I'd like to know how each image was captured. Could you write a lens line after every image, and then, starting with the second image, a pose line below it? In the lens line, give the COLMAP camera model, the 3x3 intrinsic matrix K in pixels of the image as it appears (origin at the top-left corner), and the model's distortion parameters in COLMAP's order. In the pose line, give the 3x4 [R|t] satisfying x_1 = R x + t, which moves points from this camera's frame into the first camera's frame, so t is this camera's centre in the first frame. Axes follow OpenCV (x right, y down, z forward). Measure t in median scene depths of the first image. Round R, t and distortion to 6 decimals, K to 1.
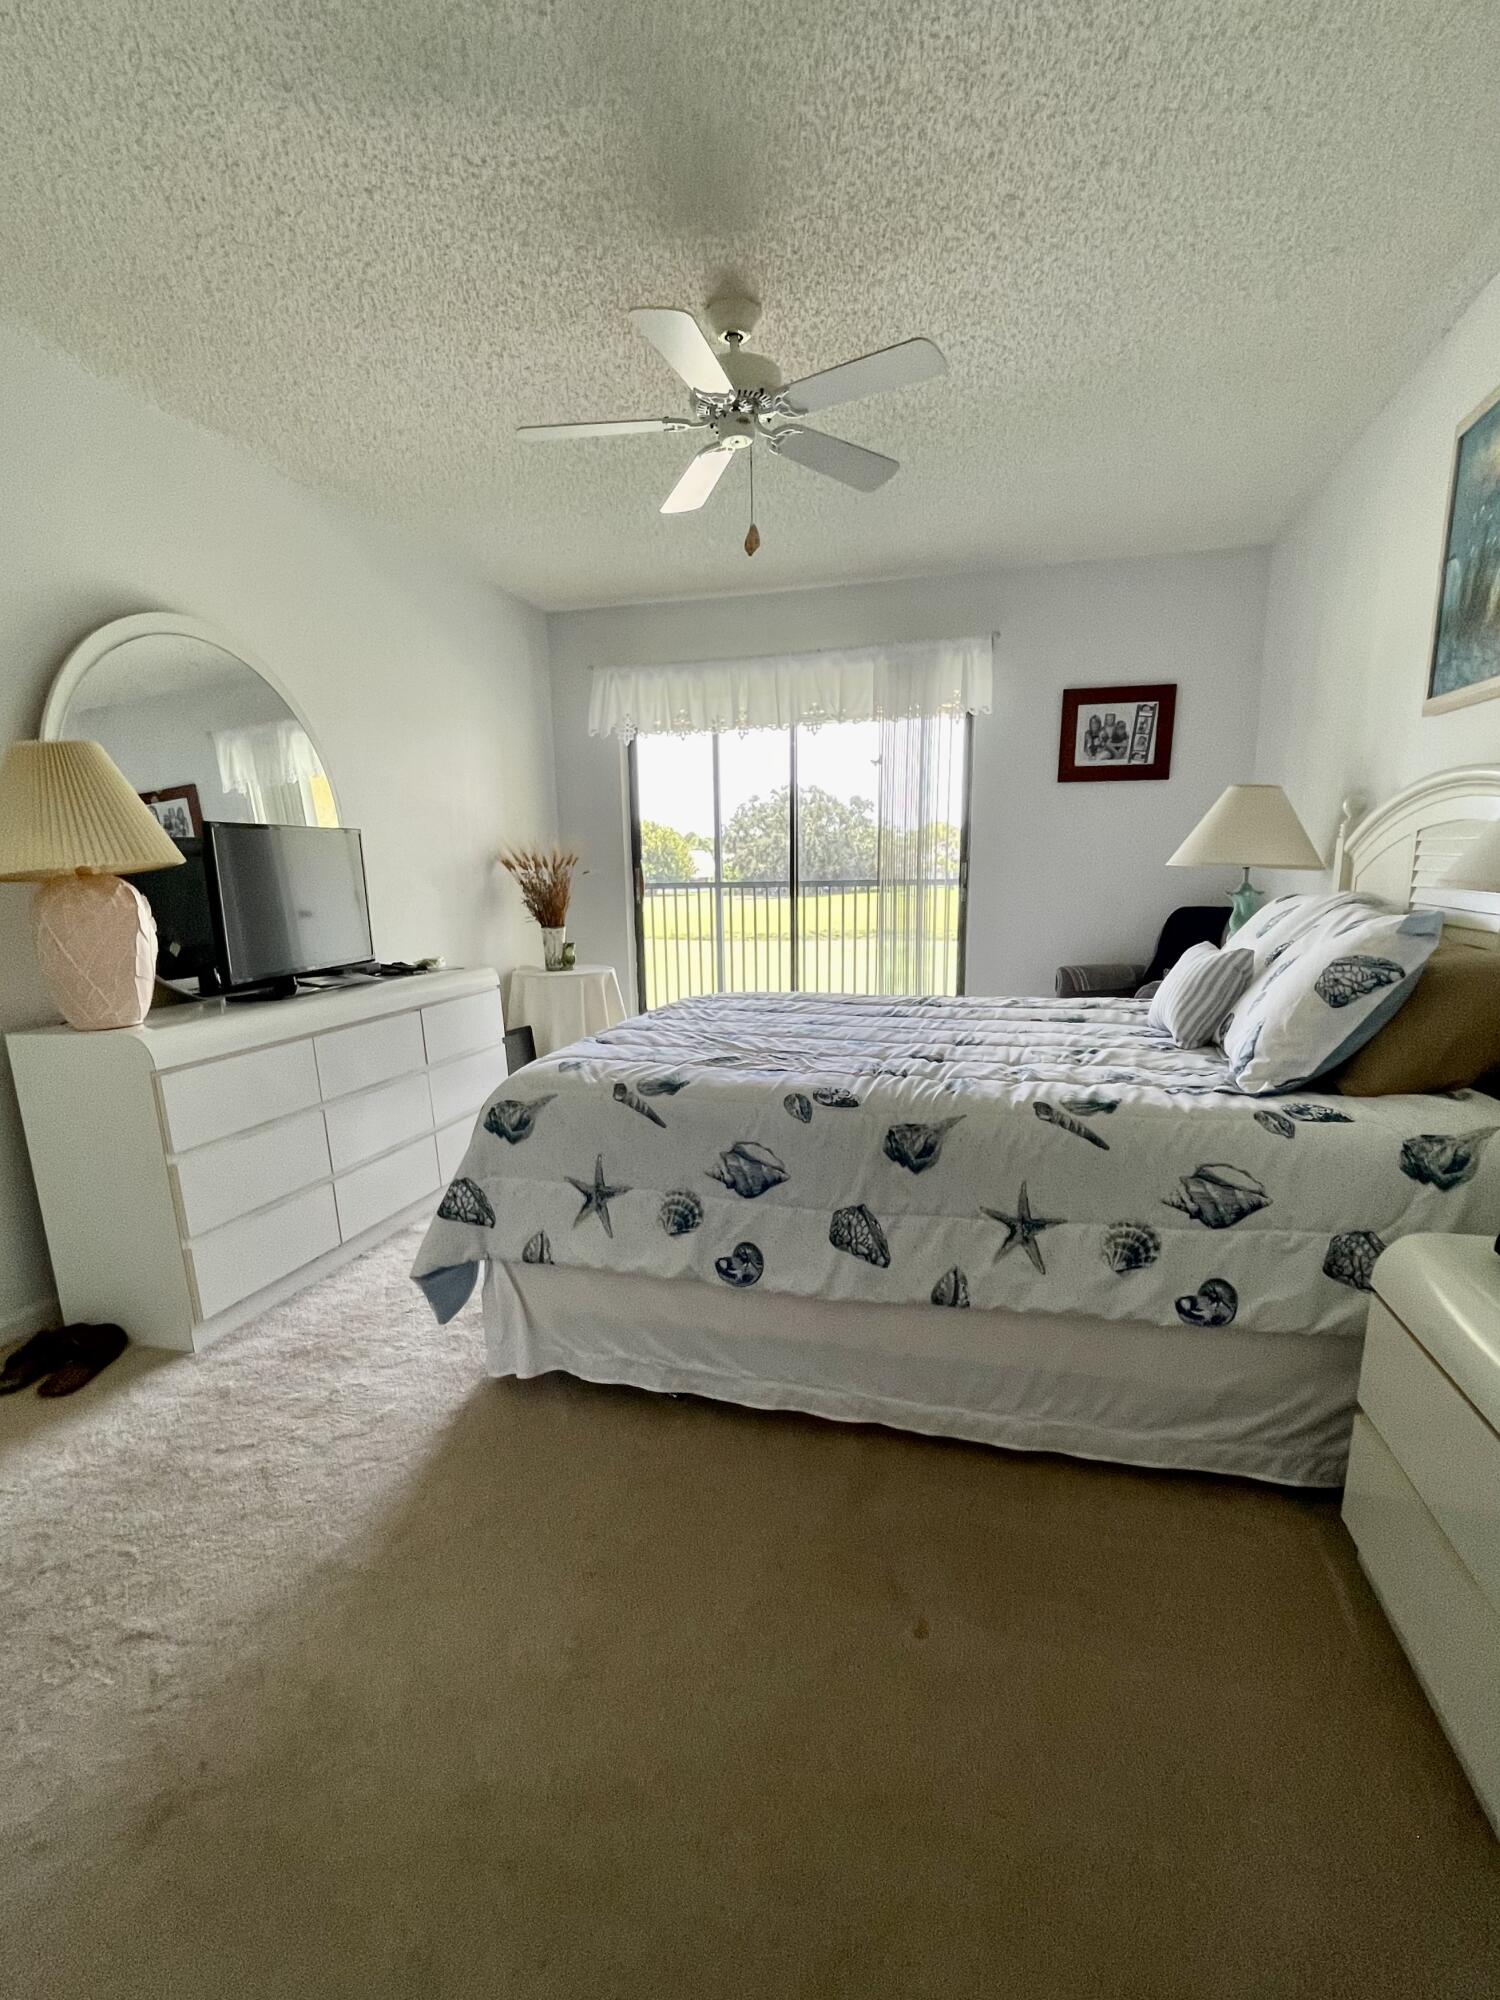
lens RADIAL K [[790.1, 0, 744.2], [0, 790.1, 1004.4], [0, 0, 1]] dist [0.001533, 0.000439]
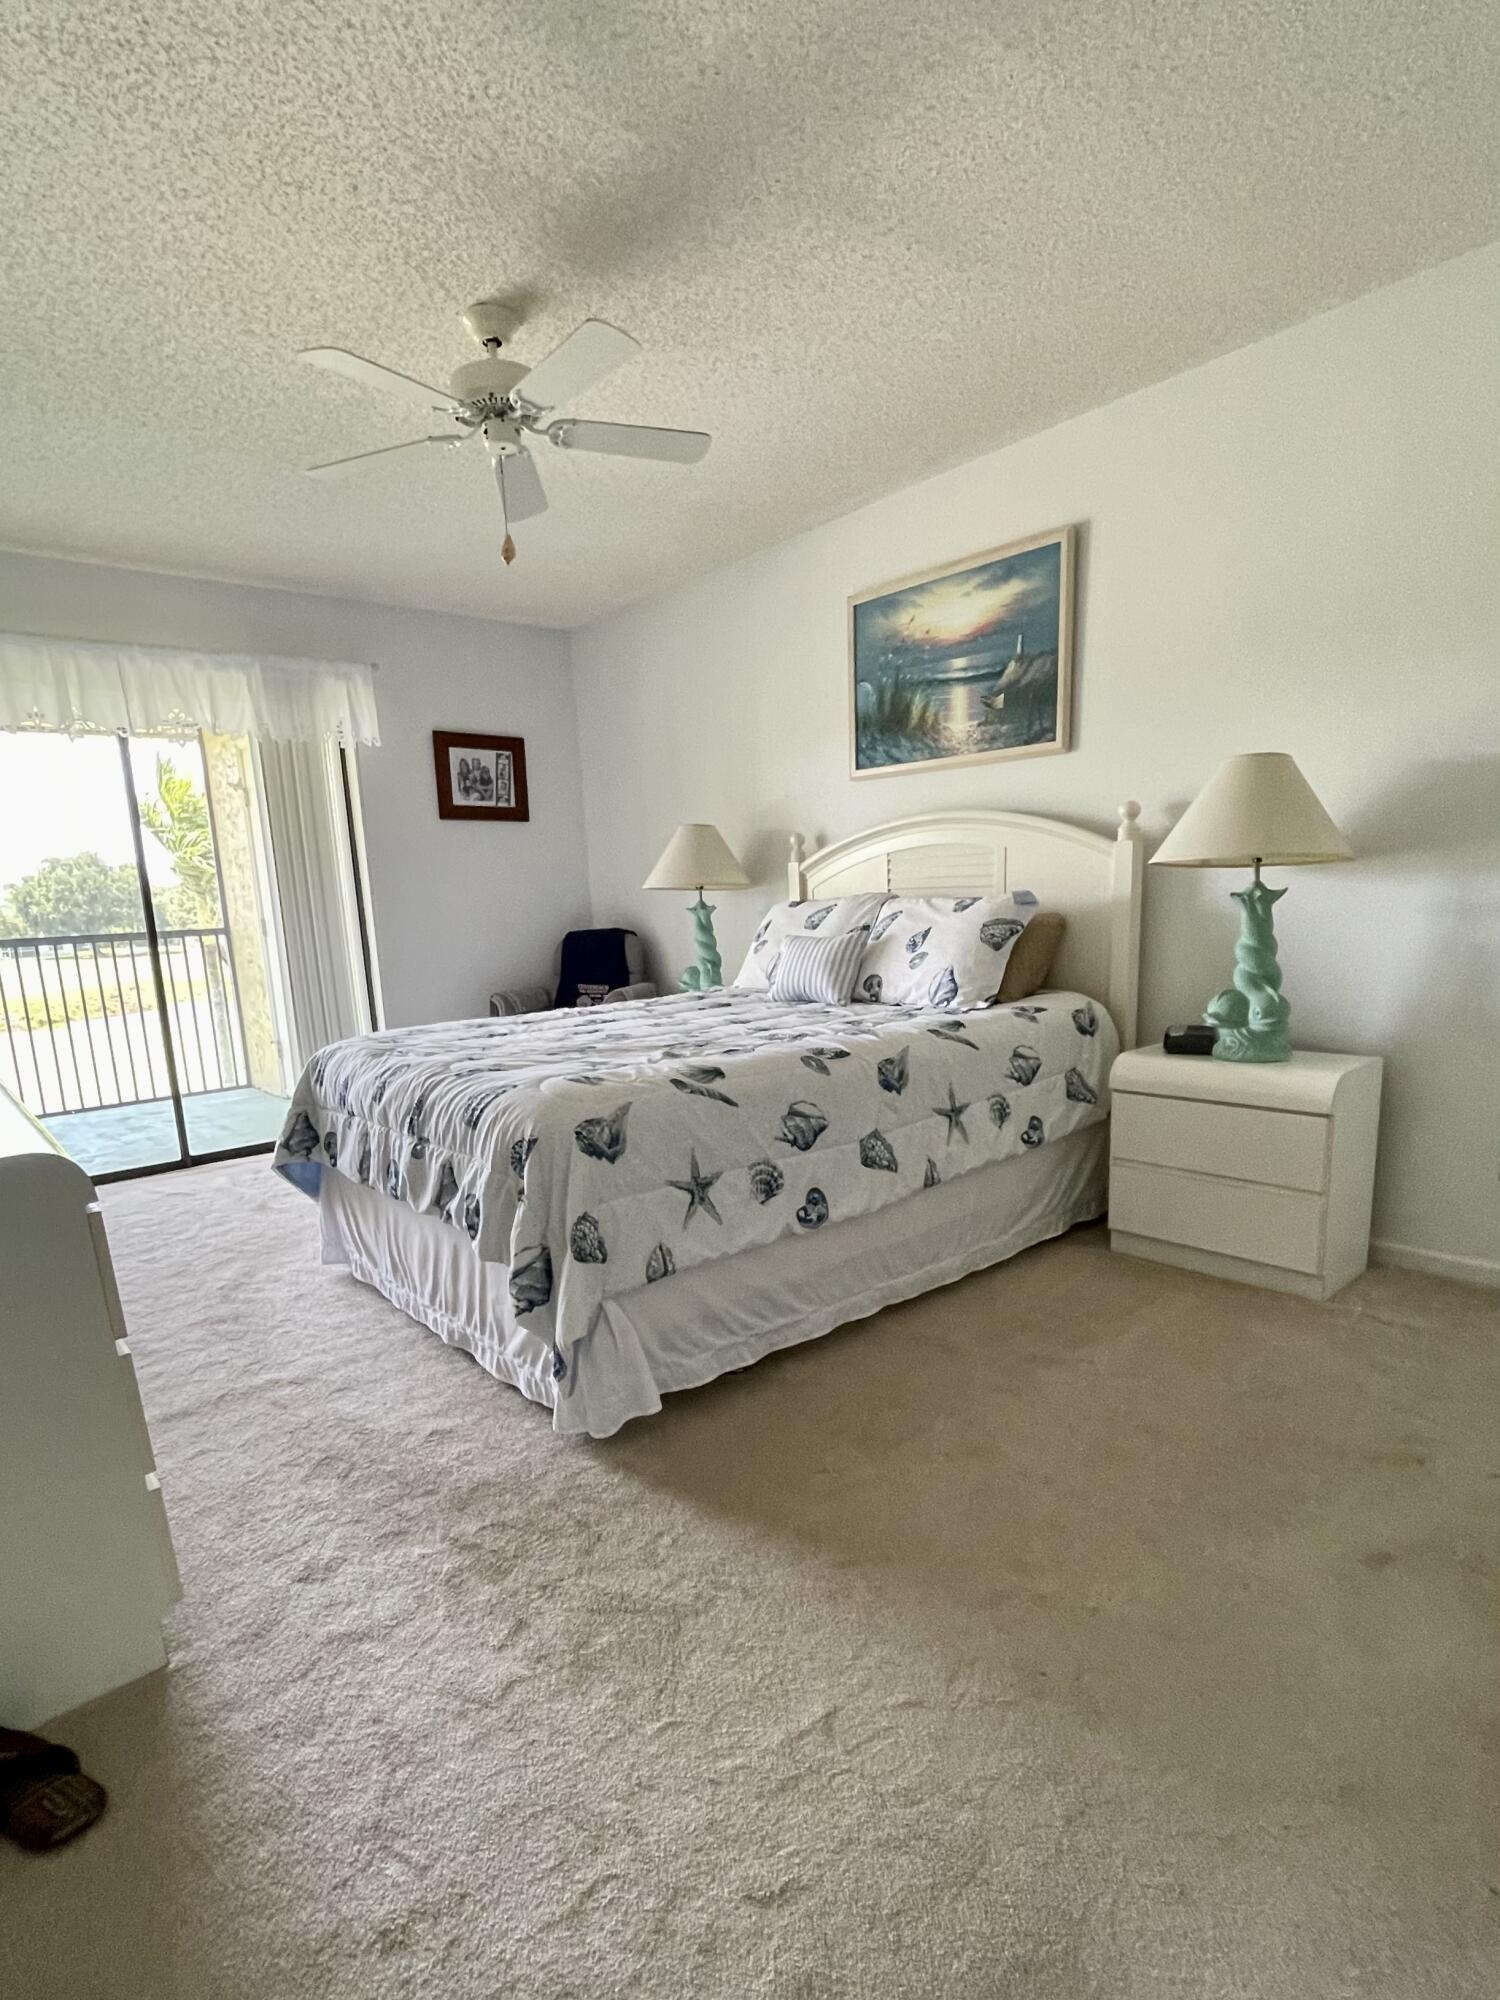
lens RADIAL K [[790.1, 0, 737.4], [0, 790.1, 1005.2], [0, 0, 1]] dist [0.001533, 0.000439]
pose [[0.695211, -0.122798, 0.708239, -0.816176], [0.156626, 0.987503, 0.017473, 0.003540], [-0.701535, 0.098781, 0.705756, 0.237091]]
